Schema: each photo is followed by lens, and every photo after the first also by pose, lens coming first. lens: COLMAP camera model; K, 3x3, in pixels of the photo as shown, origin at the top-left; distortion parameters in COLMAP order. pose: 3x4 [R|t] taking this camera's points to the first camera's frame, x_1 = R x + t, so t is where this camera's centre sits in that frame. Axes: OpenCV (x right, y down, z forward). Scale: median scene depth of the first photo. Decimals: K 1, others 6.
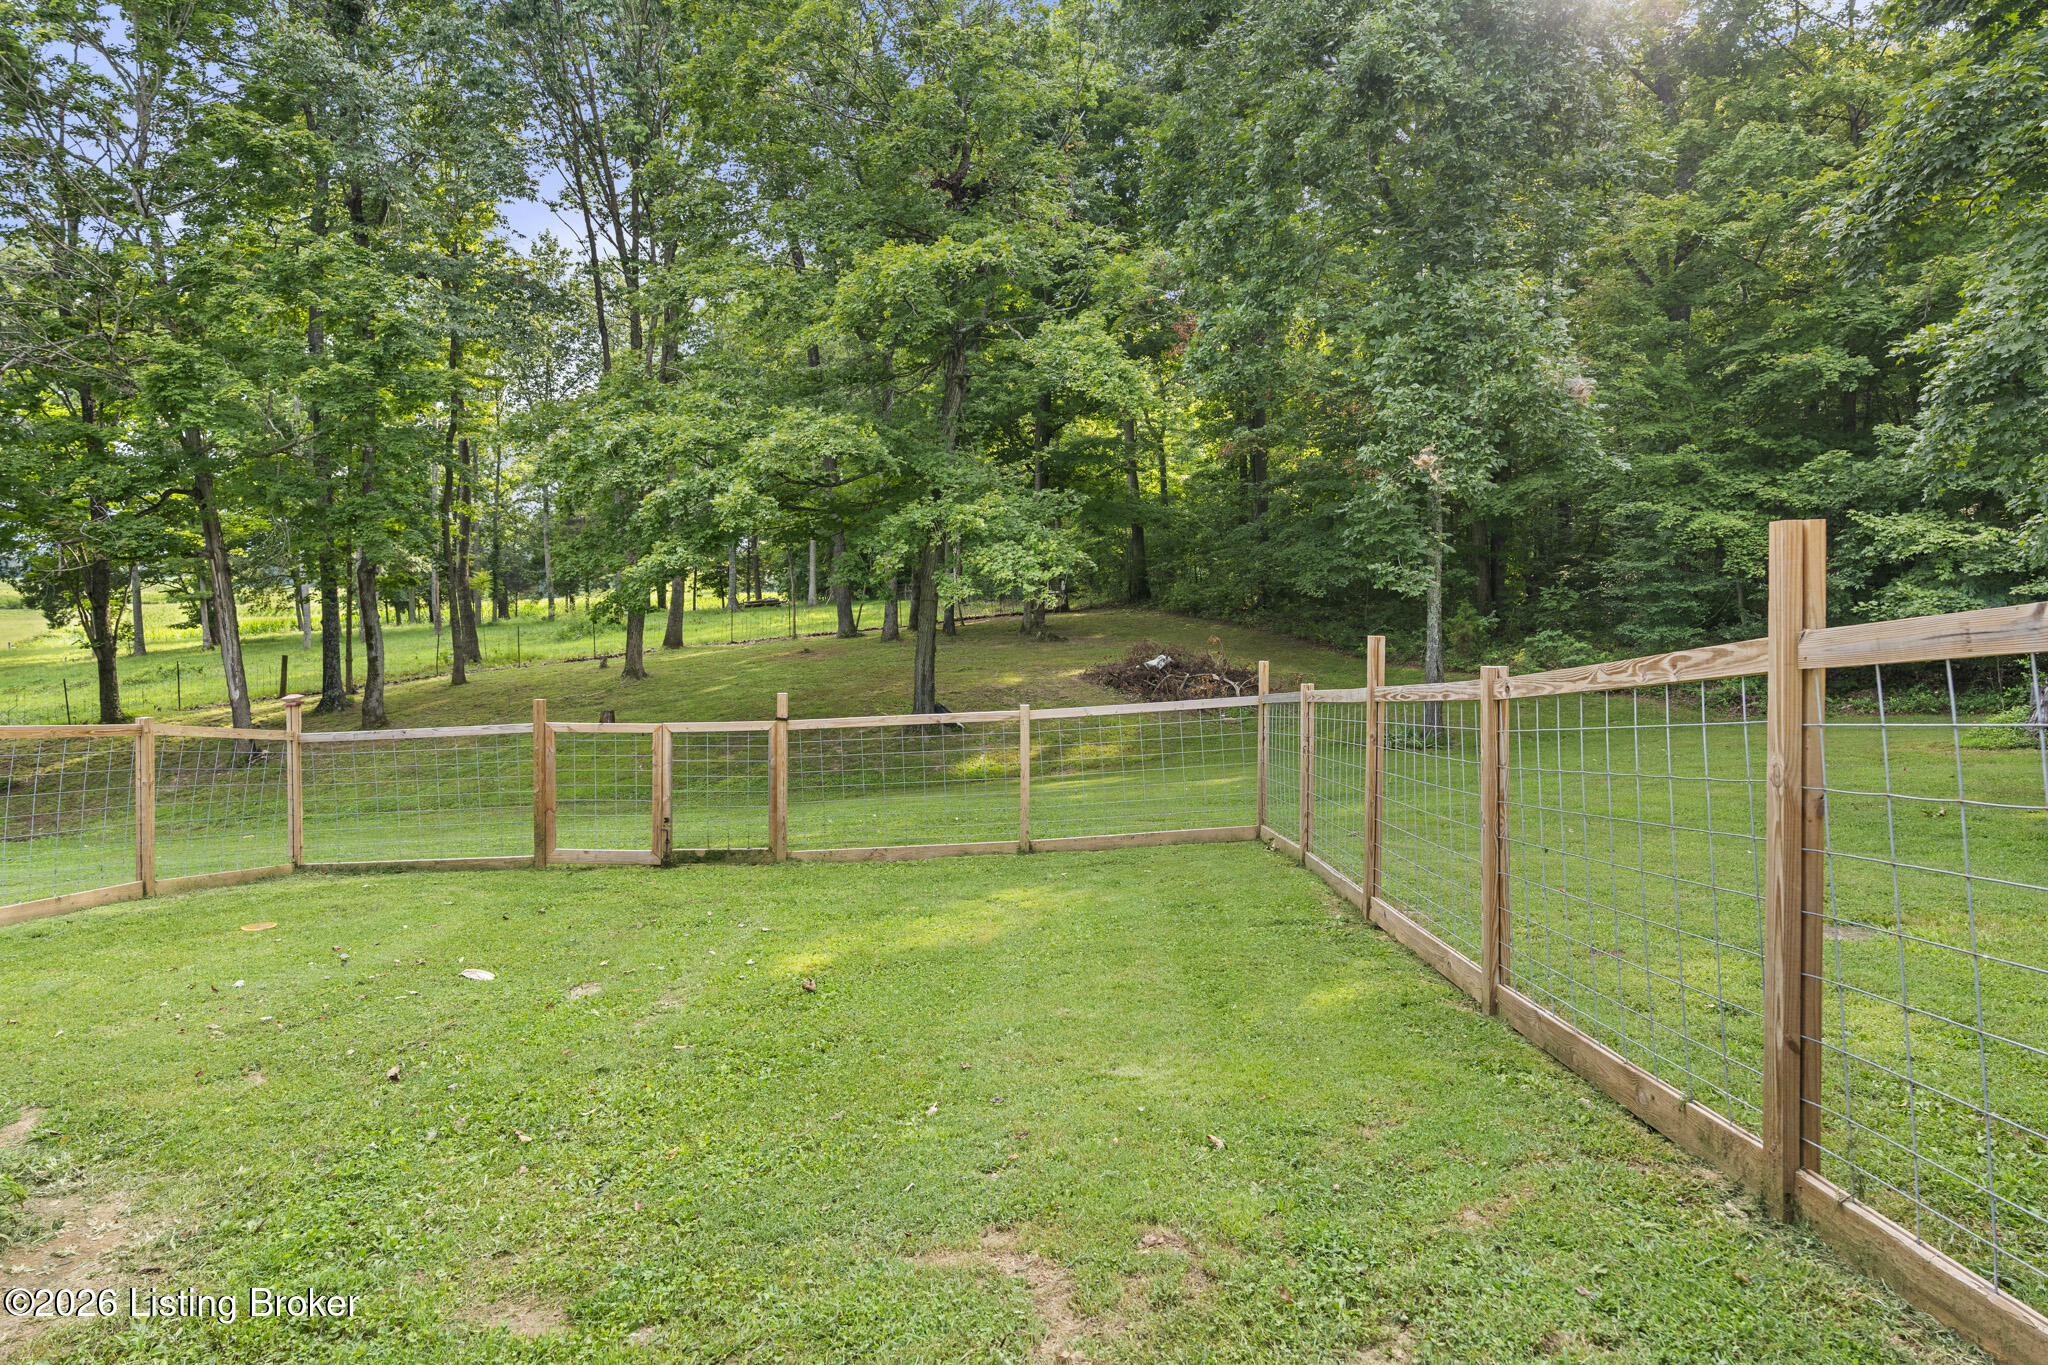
lens RADIAL K [[1063.9, 0, 1004.2], [0, 1063.9, 587.9], [0, 0, 1]] dist [-0.004132, 0.001305]
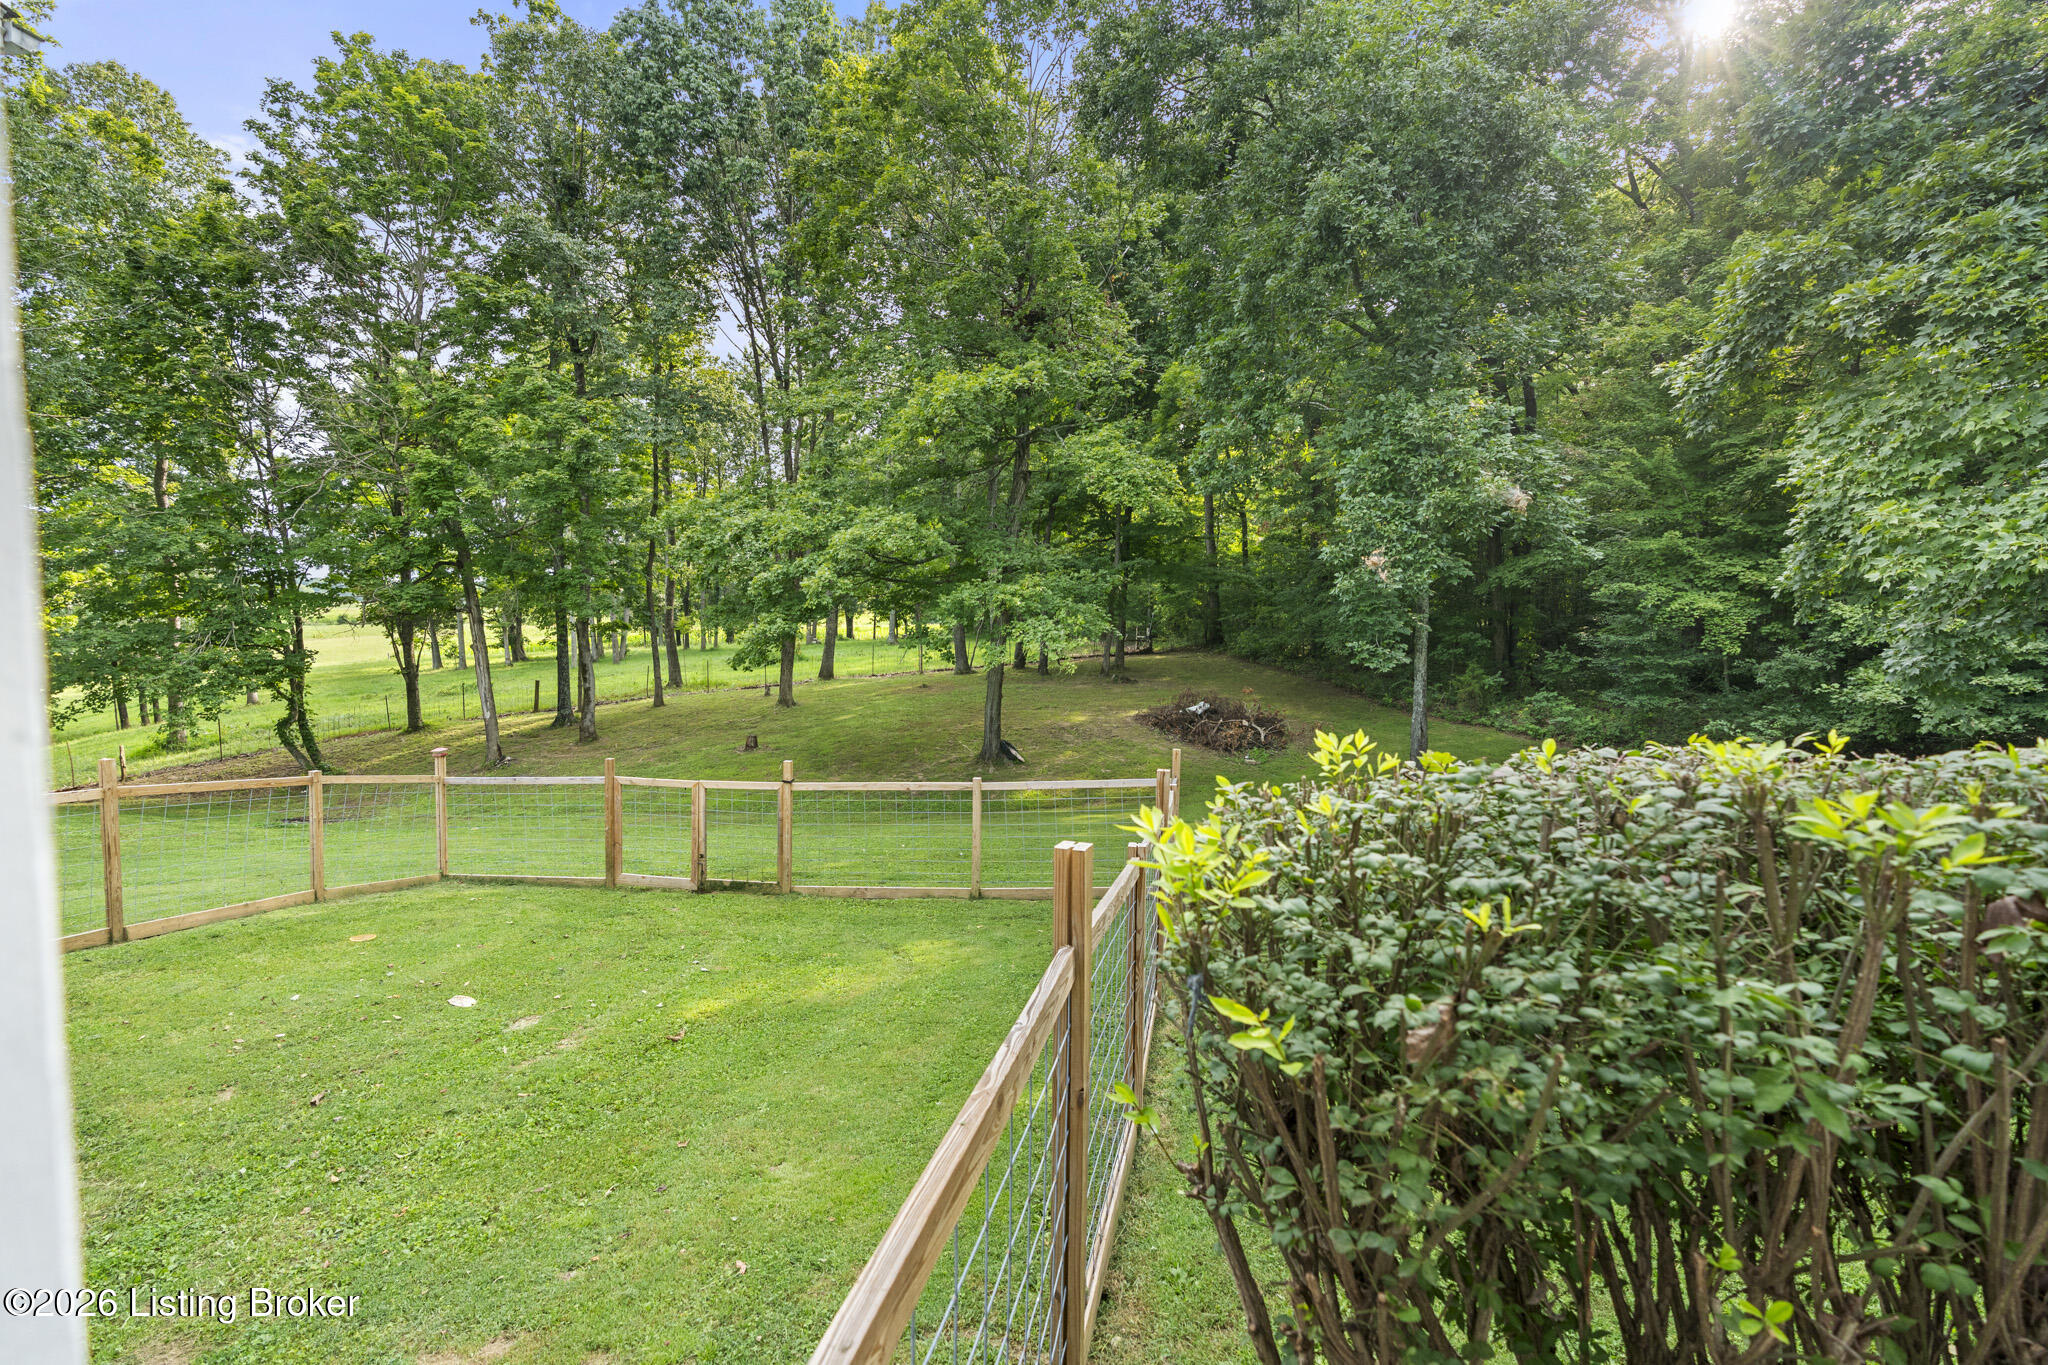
lens RADIAL K [[874.5, 0, 1013.6], [0, 874.5, 648.8], [0, 0, 1]] dist [-0.009585, 0.001002]
pose [[0.990253, 0.019009, -0.137975, 0.111262], [-0.014262, 0.999274, 0.035314, -0.041992], [0.138546, -0.033002, 0.989806, 0.011458]]
